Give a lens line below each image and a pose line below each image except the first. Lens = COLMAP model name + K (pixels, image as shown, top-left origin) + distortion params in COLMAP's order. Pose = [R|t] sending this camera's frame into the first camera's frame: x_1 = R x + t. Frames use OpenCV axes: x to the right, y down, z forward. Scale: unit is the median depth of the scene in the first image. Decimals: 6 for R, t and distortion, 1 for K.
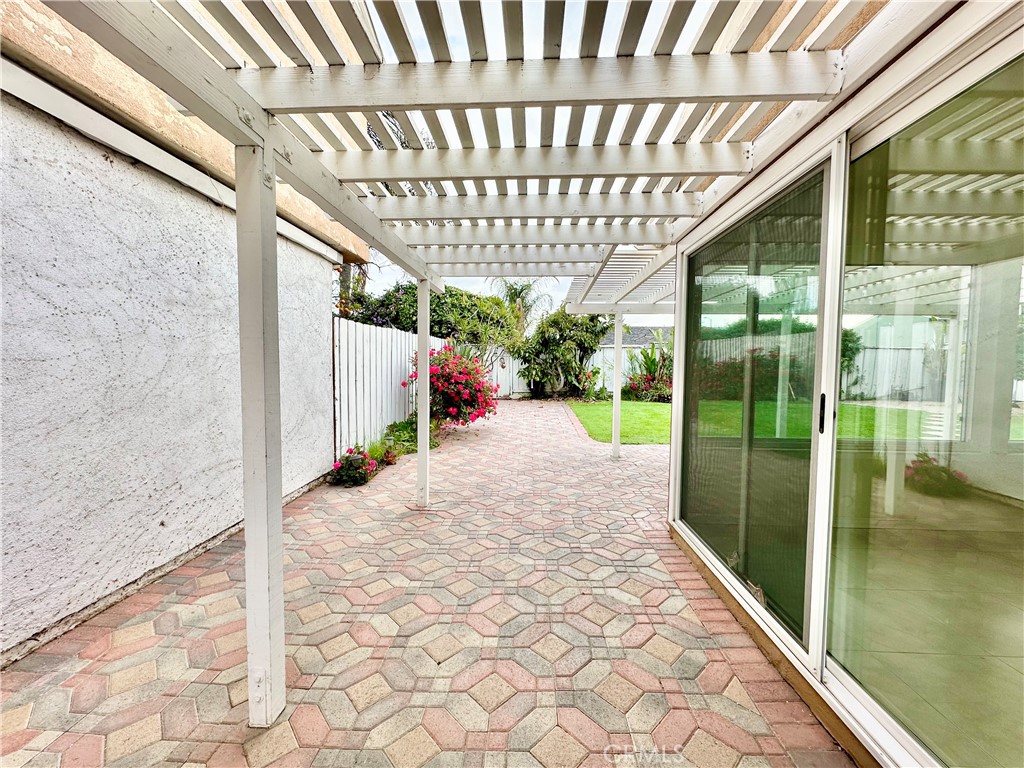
lens RADIAL K [[416.4, 0, 512.0], [0, 416.4, 384.0], [0, 0, 1]] dist [0.002105, 0.000201]
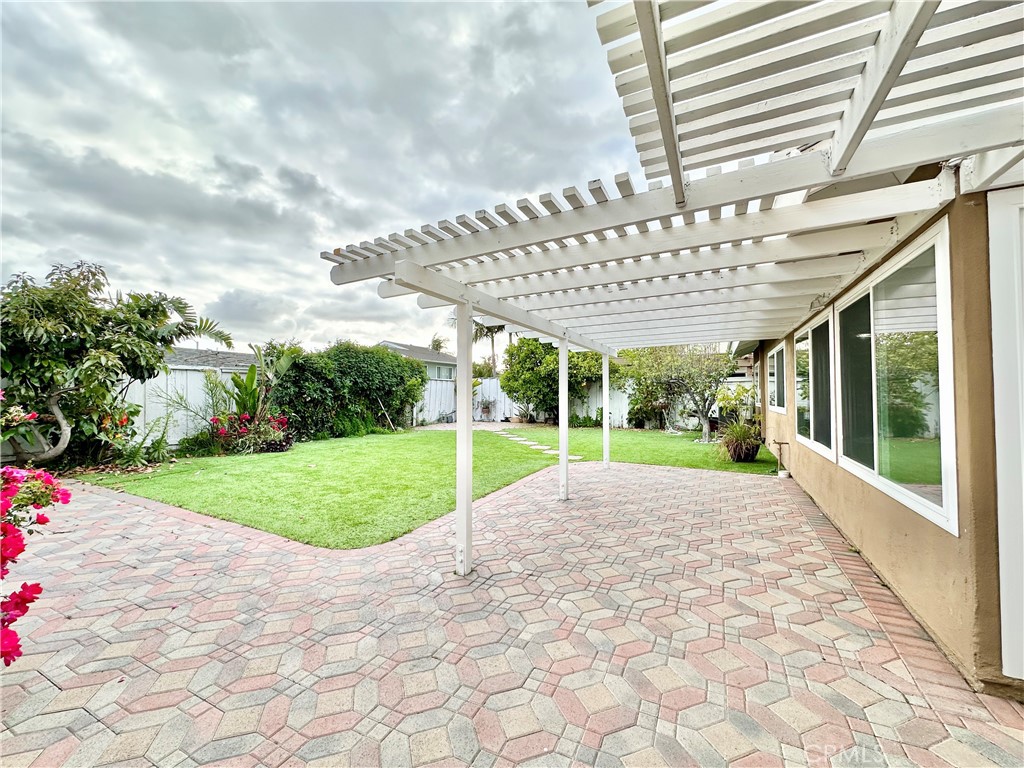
lens RADIAL K [[416.4, 0, 512.0], [0, 416.4, 384.0], [0, 0, 1]] dist [0.002105, 0.000201]
pose [[0.401061, 0.012002, 0.915973, -0.106577], [0.053859, 0.997875, -0.036658, -0.020481], [-0.914466, 0.064035, 0.399563, 0.347732]]
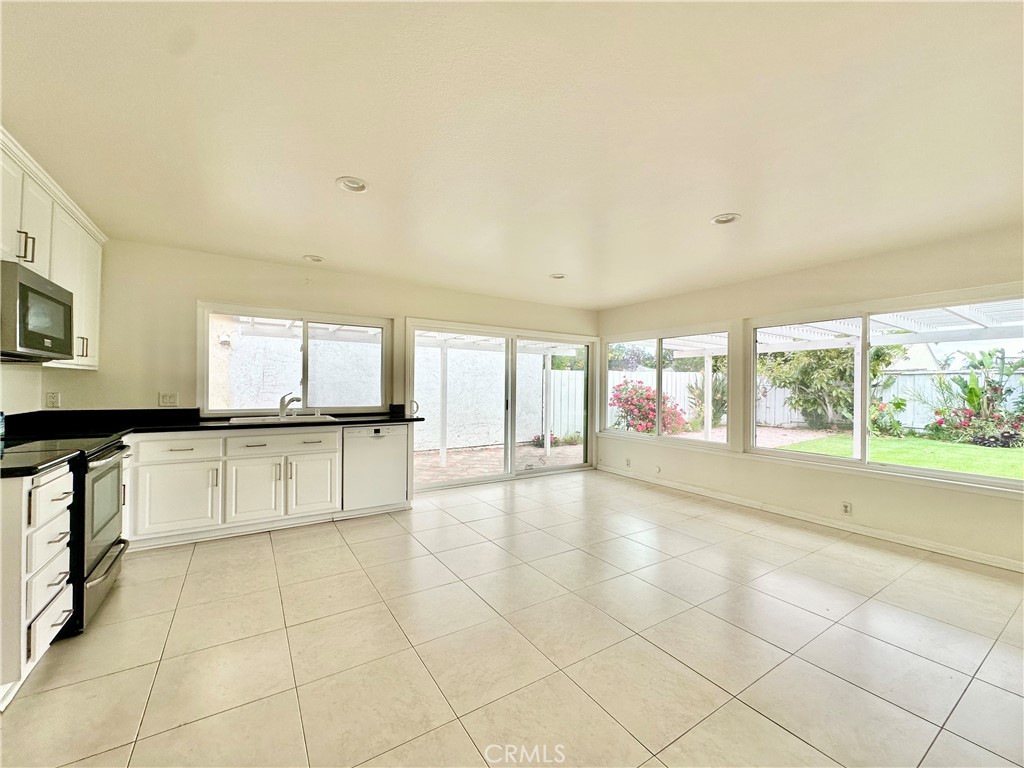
lens RADIAL K [[416.4, 0, 512.0], [0, 416.4, 384.0], [0, 0, 1]] dist [0.002105, 0.000201]
pose [[0.584147, -0.004443, -0.811635, 0.460449], [-0.047752, 0.998065, -0.039831, 0.003141], [0.810242, 0.062025, 0.582805, -0.143022]]
